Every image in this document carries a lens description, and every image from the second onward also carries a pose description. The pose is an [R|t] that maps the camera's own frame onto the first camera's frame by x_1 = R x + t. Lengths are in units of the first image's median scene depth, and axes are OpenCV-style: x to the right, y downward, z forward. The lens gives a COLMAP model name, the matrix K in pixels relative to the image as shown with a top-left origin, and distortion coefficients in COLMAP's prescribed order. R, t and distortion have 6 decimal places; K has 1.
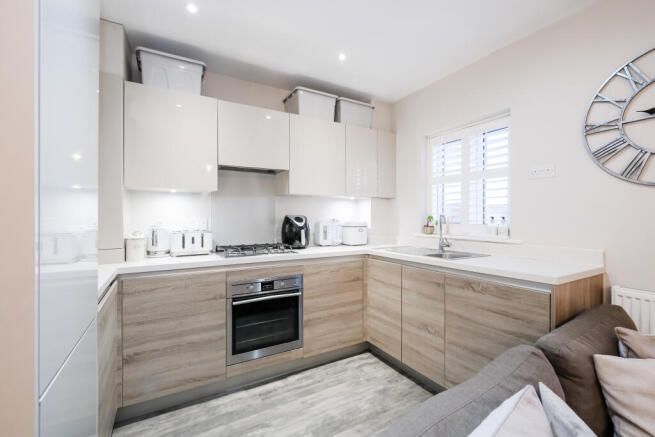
lens RADIAL K [[285.1, 0, 327.5], [0, 285.1, 218.5], [0, 0, 1]] dist [-0.000235, -0.000253]
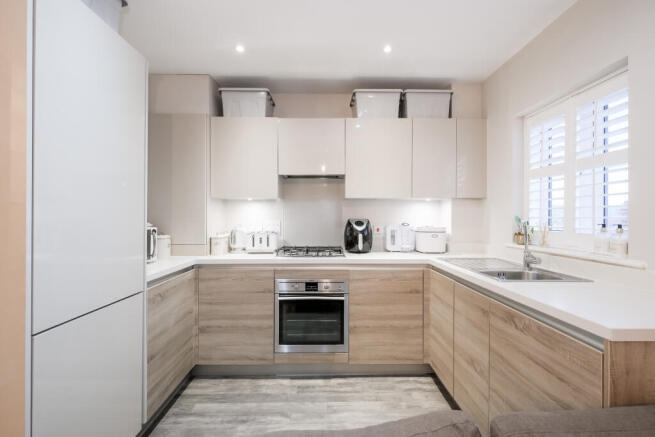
lens RADIAL K [[285.1, 0, 327.5], [0, 285.1, 218.5], [0, 0, 1]] dist [-0.000235, -0.000253]
pose [[0.873990, 0.004609, -0.485921, 0.335689], [-0.004818, 0.999988, 0.000819, -0.016322], [0.485919, 0.001626, 0.874002, 0.099580]]
